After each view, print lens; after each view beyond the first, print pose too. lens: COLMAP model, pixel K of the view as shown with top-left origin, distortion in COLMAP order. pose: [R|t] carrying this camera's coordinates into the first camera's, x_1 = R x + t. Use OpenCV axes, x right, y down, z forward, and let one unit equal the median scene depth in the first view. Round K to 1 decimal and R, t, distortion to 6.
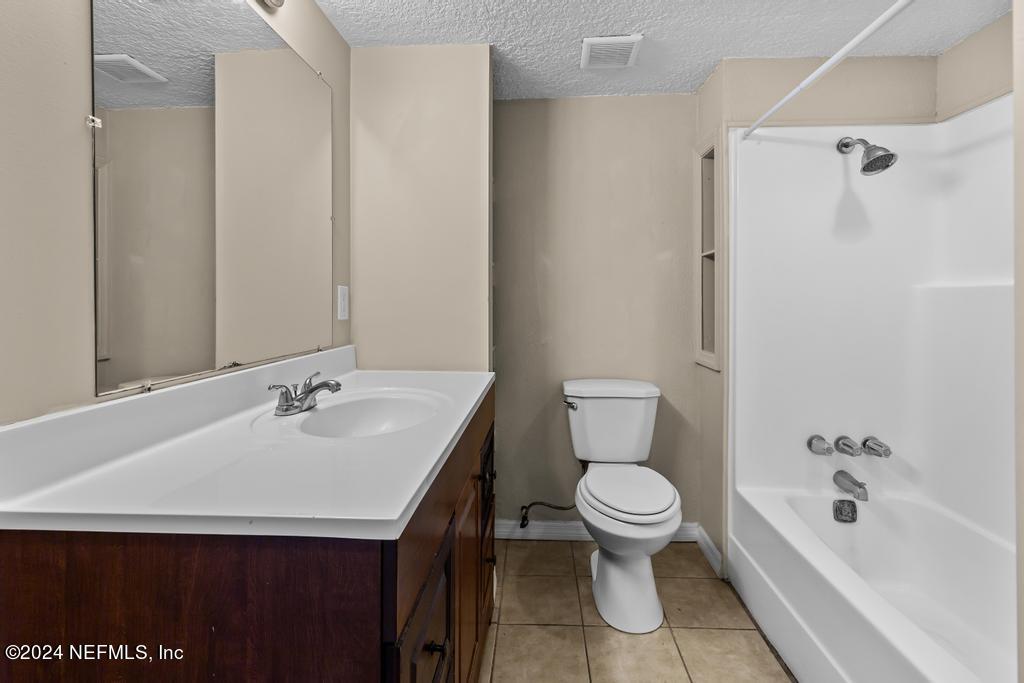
lens RADIAL K [[491.2, 0, 513.7], [0, 491.2, 305.7], [0, 0, 1]] dist [0.001323, 0.000238]
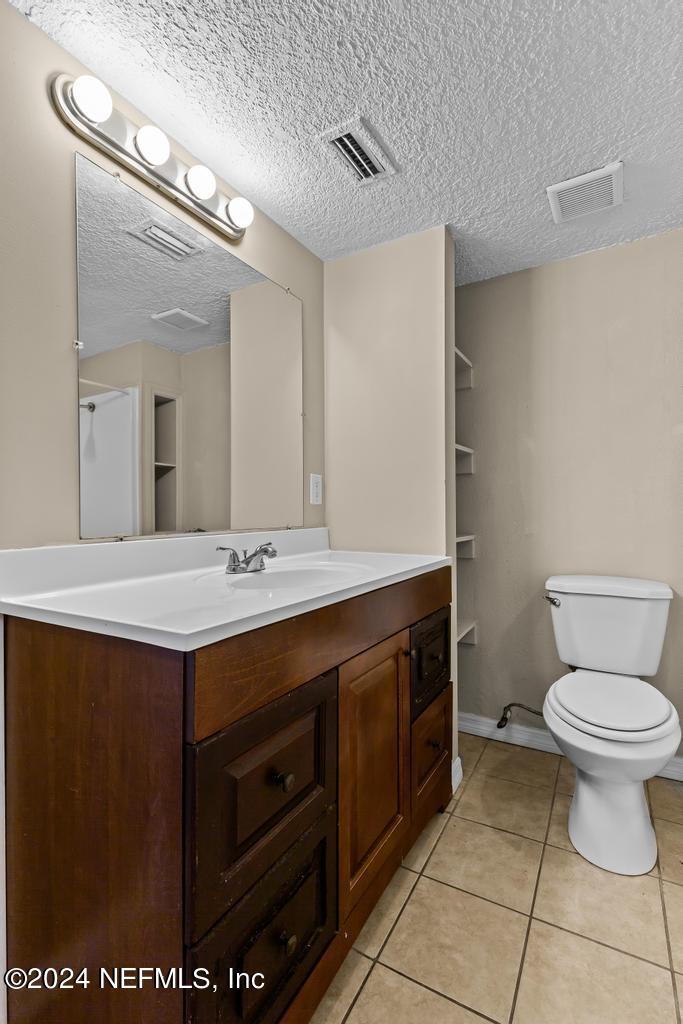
lens RADIAL K [[475.1, 0, 341.5], [0, 475.1, 512.0], [0, 0, 1]] dist [0.000547, -0.000040]
pose [[0.889967, -0.003164, -0.456014, 0.189419], [0.000259, 0.999979, -0.006432, 0.050127], [0.456025, 0.005607, 0.889950, 0.055471]]
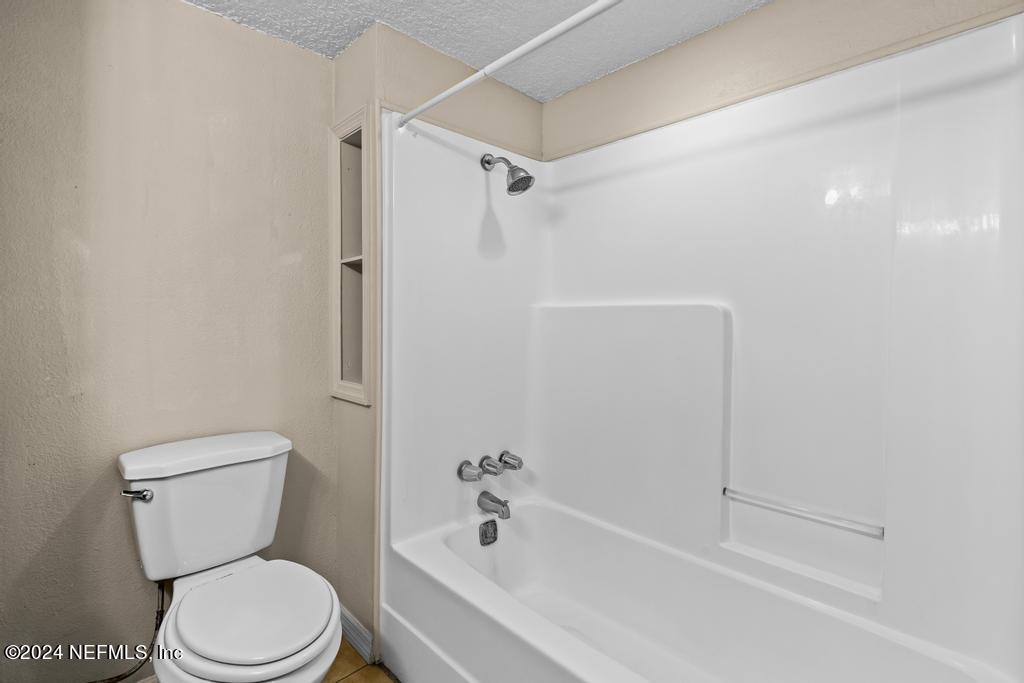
lens RADIAL K [[482.6, 0, 508.5], [0, 482.6, 315.6], [0, 0, 1]] dist [0.001225, 0.000036]
pose [[0.683026, 0.004225, 0.730382, -0.005771], [0.006583, 0.999907, -0.011941, -0.004597], [-0.730365, 0.012964, 0.682934, 0.307230]]
